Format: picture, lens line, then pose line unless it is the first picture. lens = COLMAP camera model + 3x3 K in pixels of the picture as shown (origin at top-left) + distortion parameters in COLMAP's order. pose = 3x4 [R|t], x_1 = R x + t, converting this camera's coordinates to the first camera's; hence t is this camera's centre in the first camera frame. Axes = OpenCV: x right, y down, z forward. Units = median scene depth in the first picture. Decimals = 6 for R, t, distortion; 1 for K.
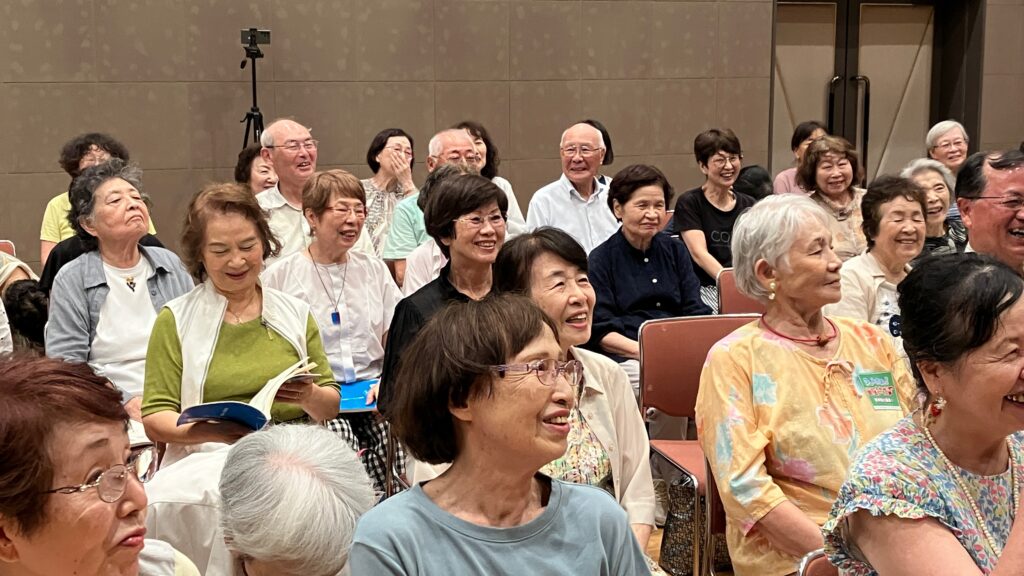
lens RADIAL K [[1436.6, 0, 504.4], [0, 1436.6, 289.0], [0, 0, 1]] dist [0.123628, 0.000000]
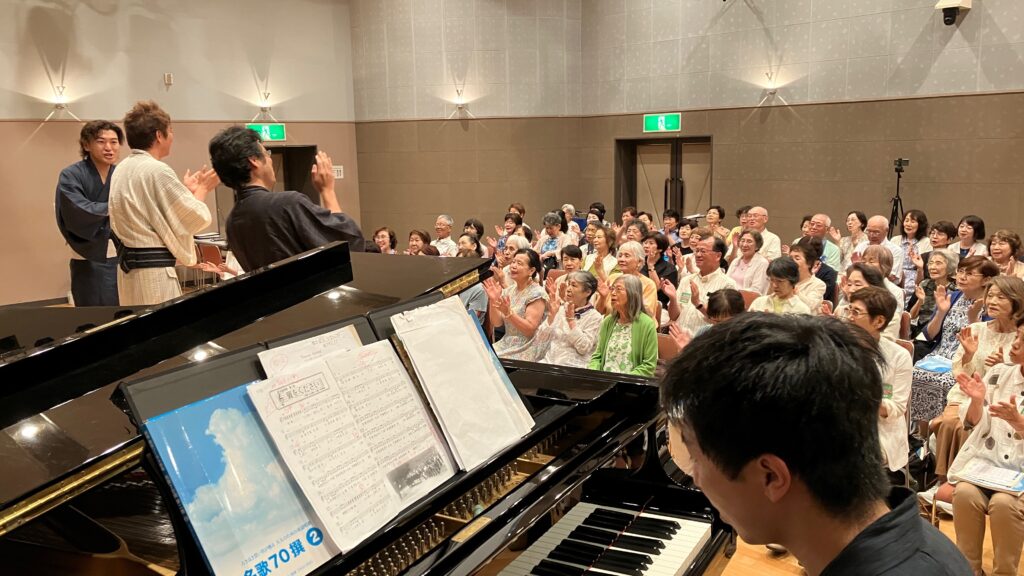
lens RADIAL K [[904.6, 0, 506.0], [0, 904.6, 284.4], [0, 0, 1]] dist [0.089512, 0.014535]
pose [[0.467728, 0.138934, -0.872885, 0.729045], [-0.122673, 0.988215, 0.091558, -0.050209], [0.875318, 0.064255, 0.479259, -0.124763]]
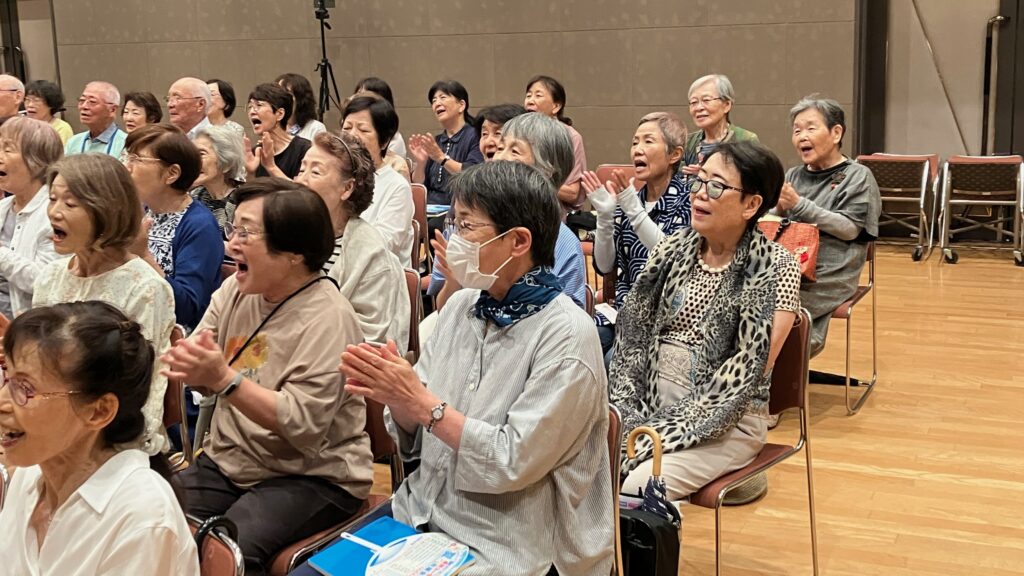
lens RADIAL K [[1253.3, 0, 510.0], [0, 1253.3, 286.4], [0, 0, 1]] dist [0.125799, 0.000000]
pose [[0.754391, 0.114435, -0.646374, 0.654926], [-0.070768, 0.993126, 0.093230, -0.043221], [0.652600, -0.024589, 0.757304, 0.274716]]
